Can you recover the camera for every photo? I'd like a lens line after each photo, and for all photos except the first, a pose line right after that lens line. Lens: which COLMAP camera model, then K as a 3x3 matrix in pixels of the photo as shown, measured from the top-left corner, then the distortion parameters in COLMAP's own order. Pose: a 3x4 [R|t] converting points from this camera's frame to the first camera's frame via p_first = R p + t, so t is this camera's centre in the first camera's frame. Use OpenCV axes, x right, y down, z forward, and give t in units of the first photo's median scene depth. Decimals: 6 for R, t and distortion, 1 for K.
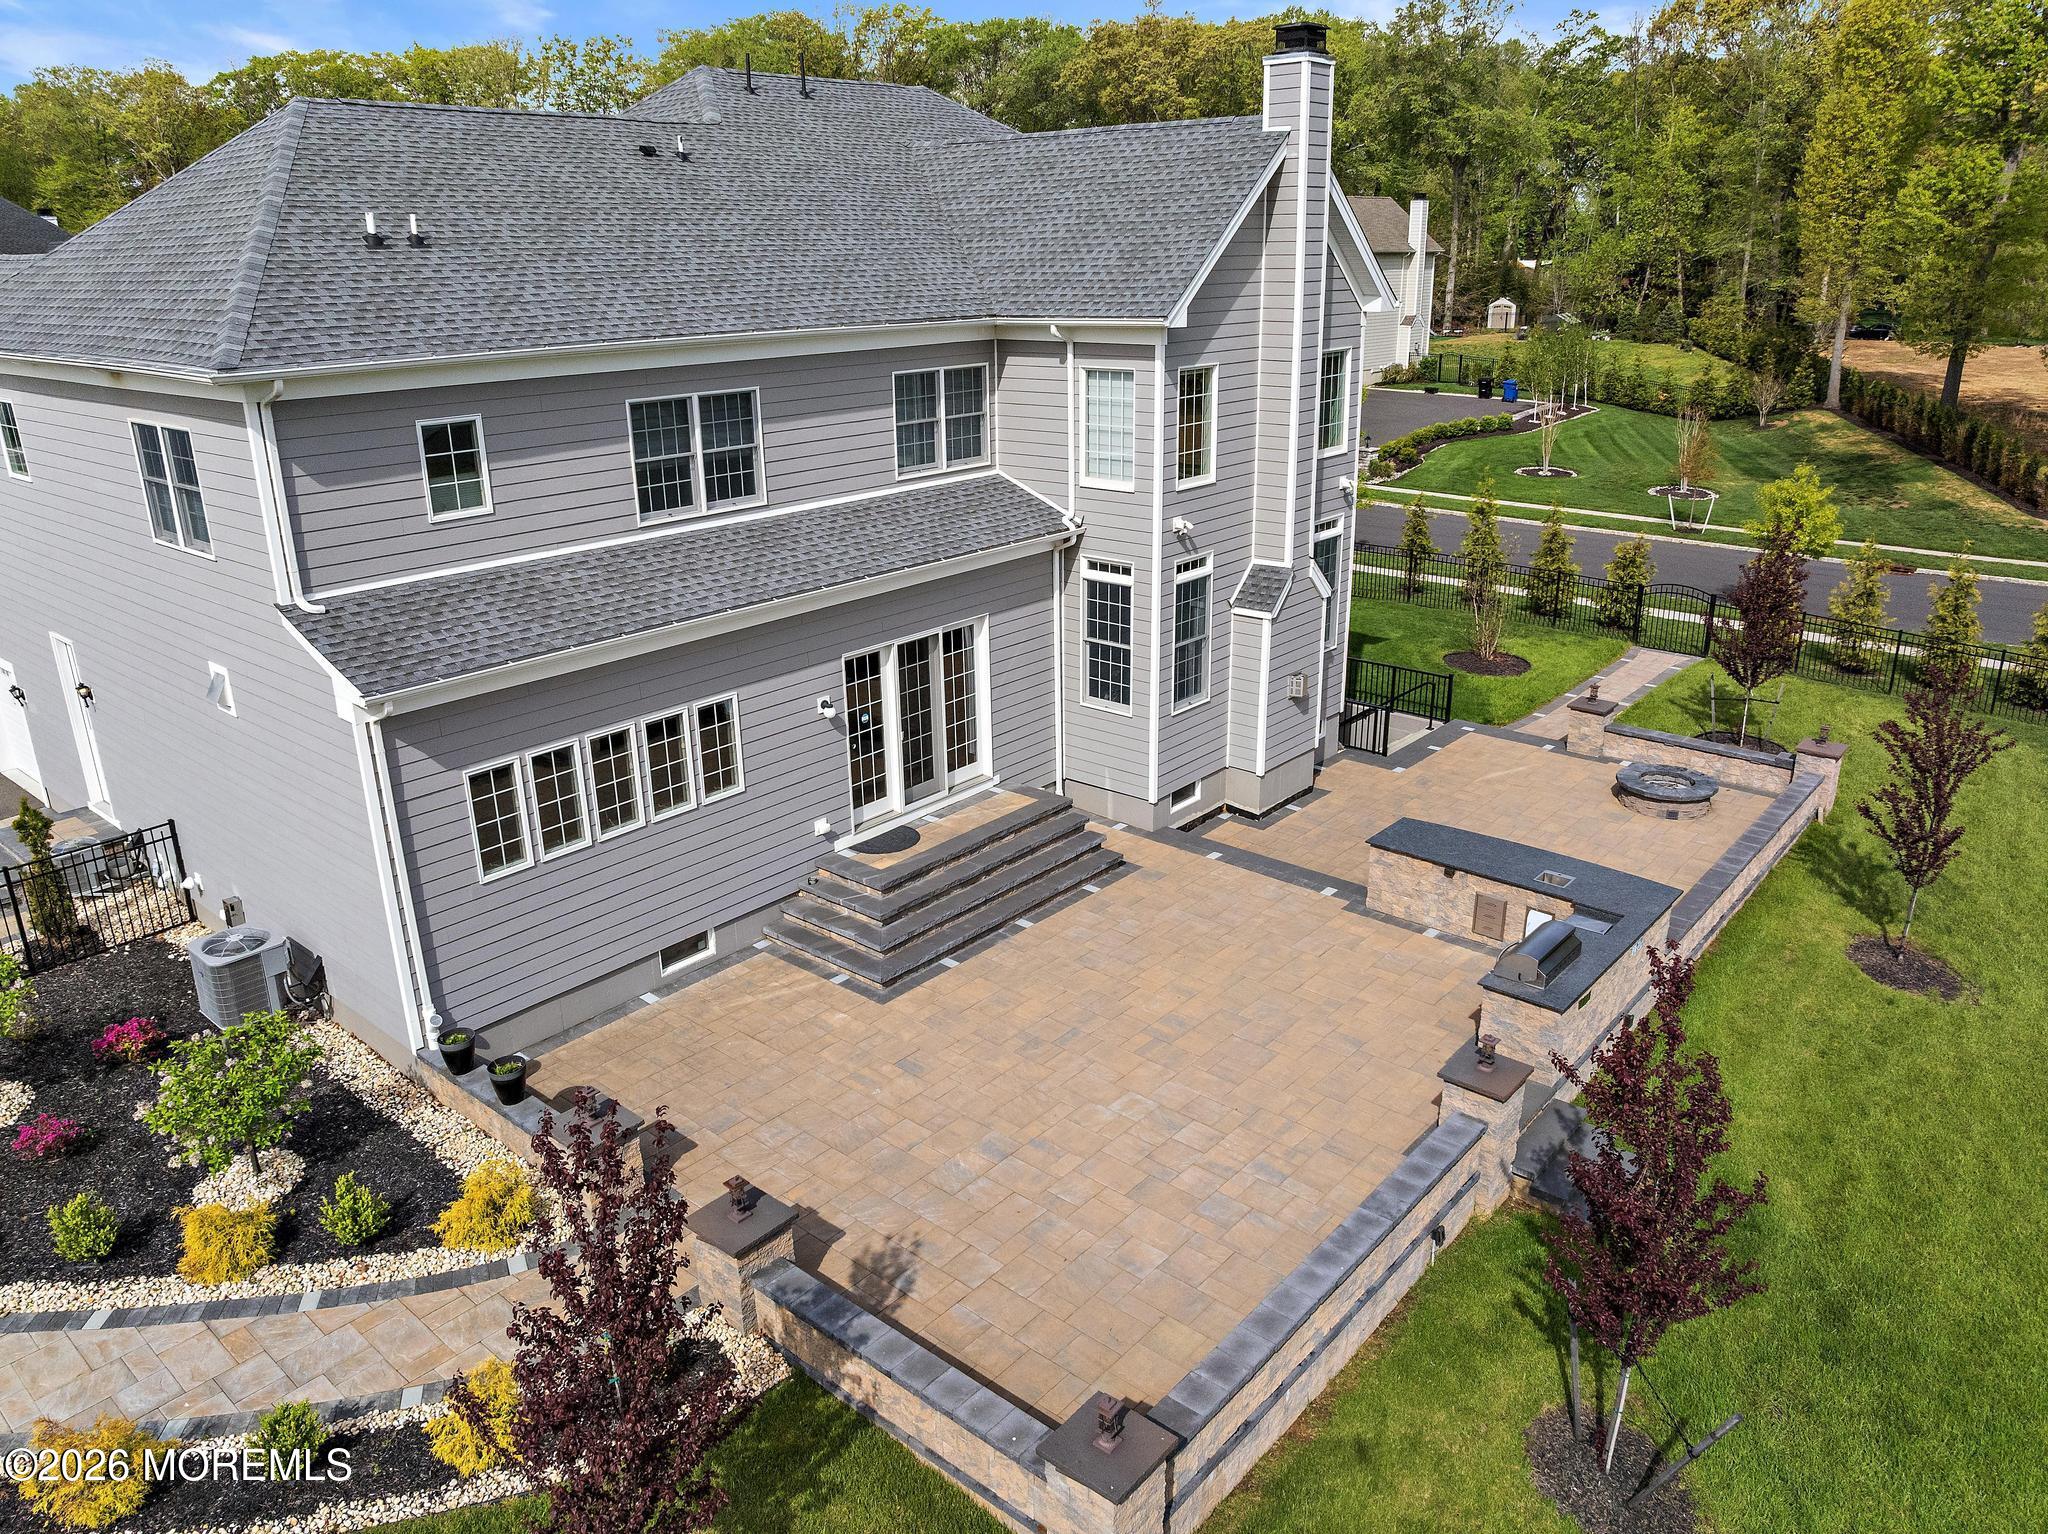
lens RADIAL K [[1438.7, 0, 1036.3], [0, 1438.7, 760.3], [0, 0, 1]] dist [-0.045031, 0.012157]
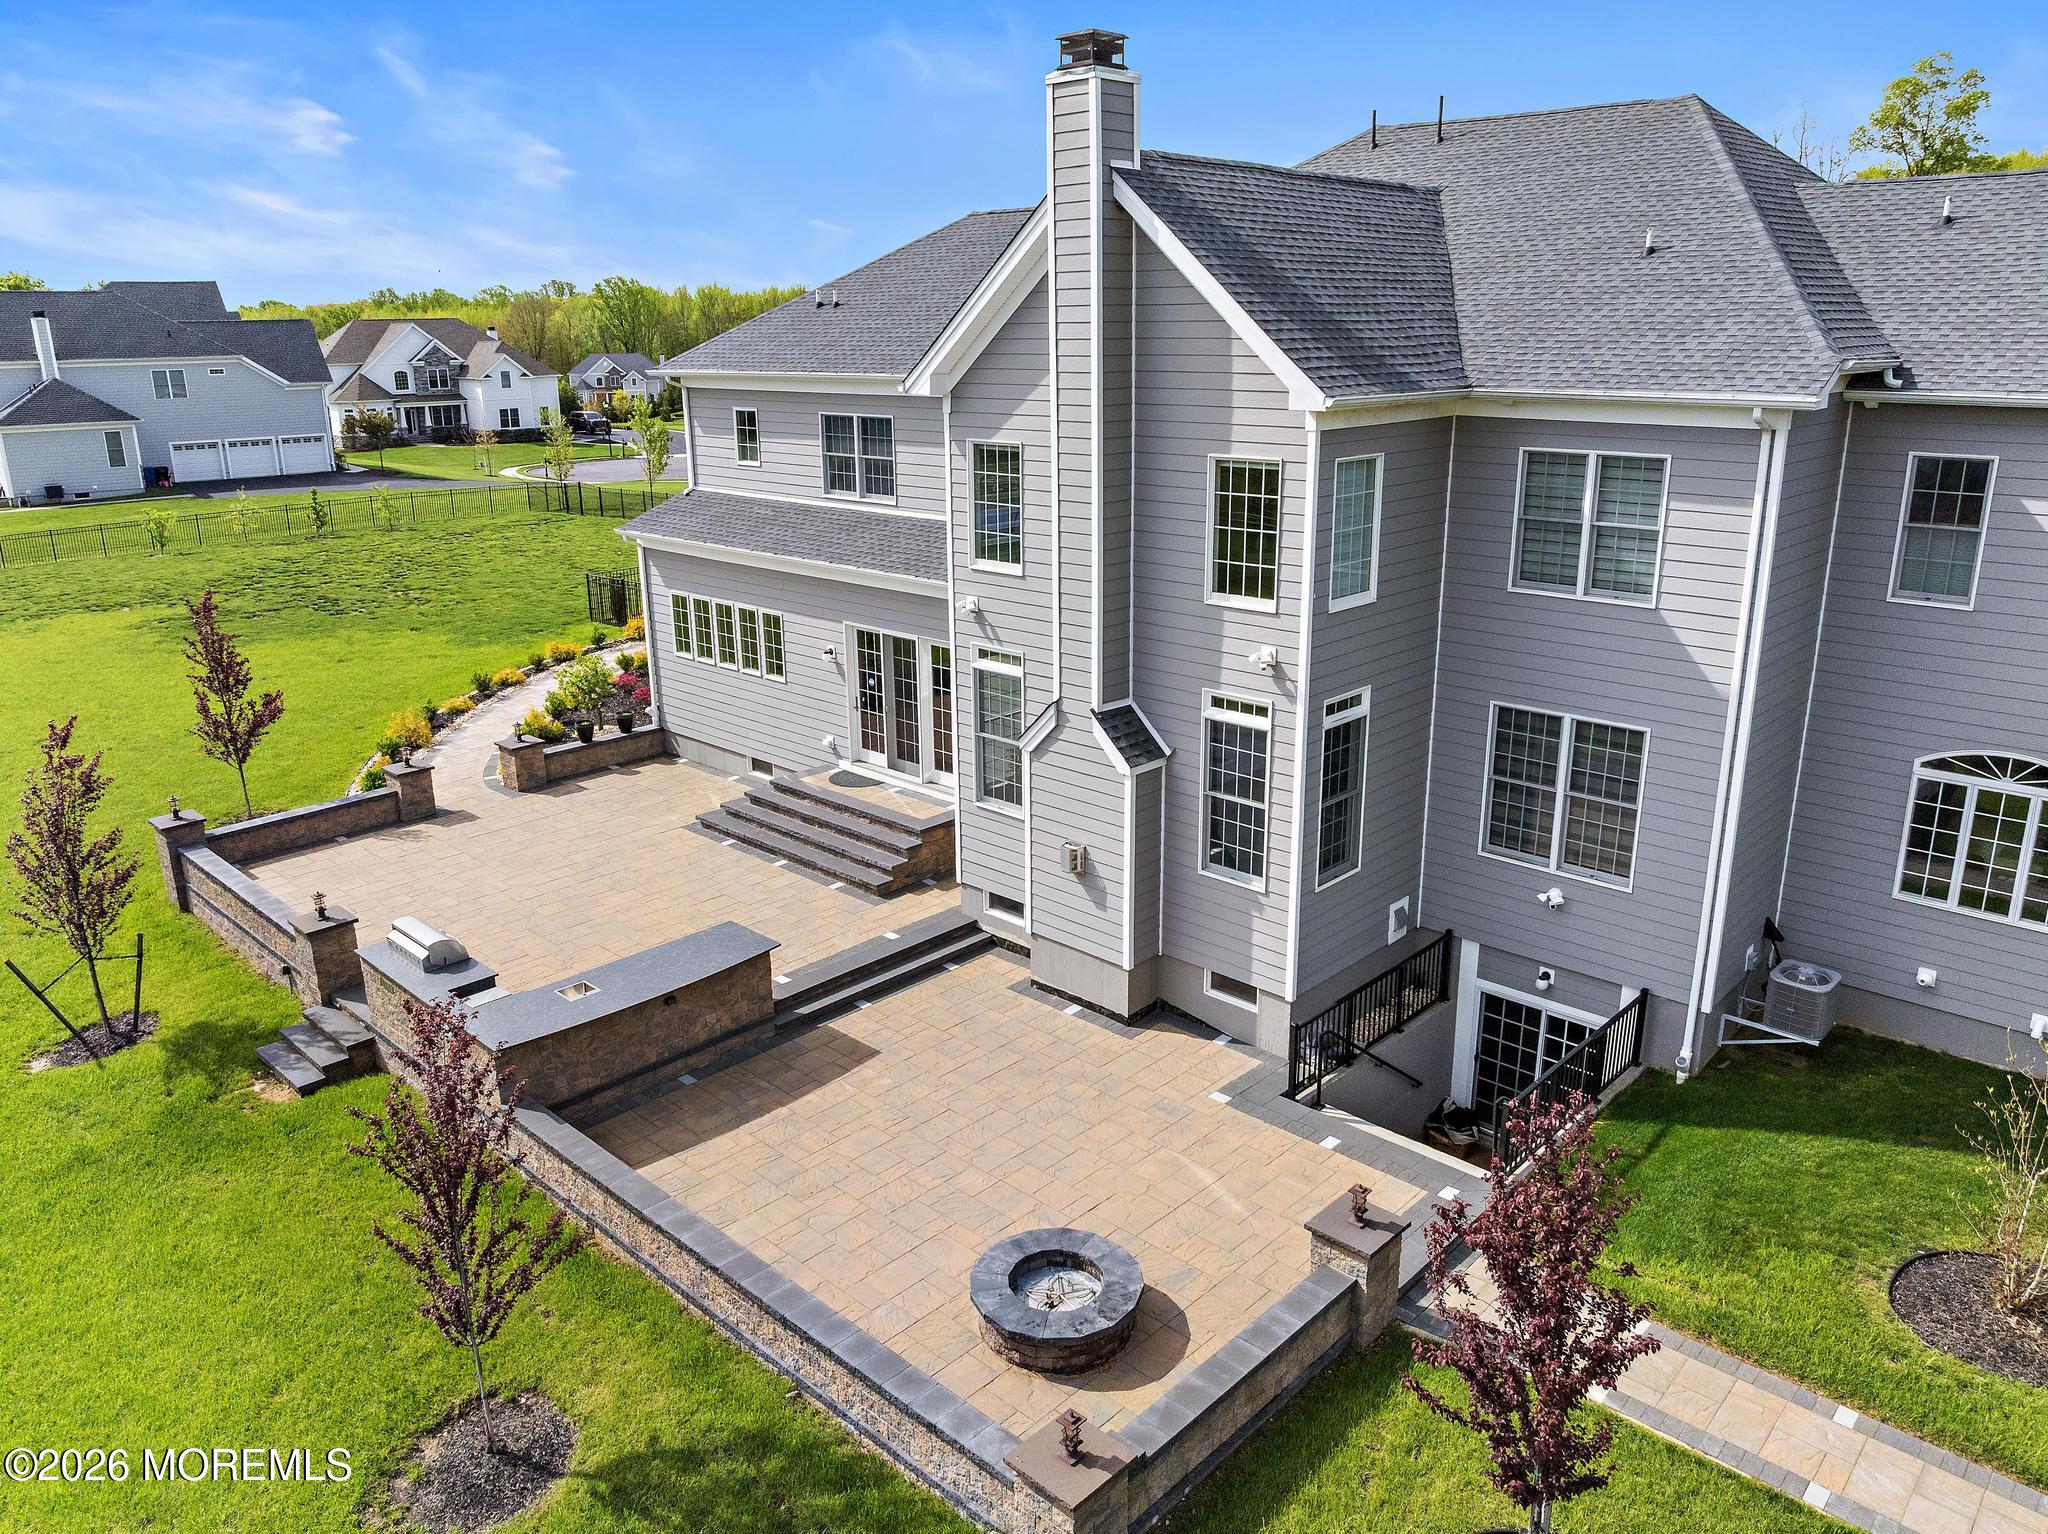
lens RADIAL K [[1451.8, 0, 1035.7], [0, 1451.8, 758.4], [0, 0, 1]] dist [-0.033473, -0.008304]
pose [[-0.053048, 0.300110, -0.952429, 1.117288], [-0.326574, 0.896112, 0.300554, -0.403281], [0.943682, 0.326982, 0.050471, 1.105965]]
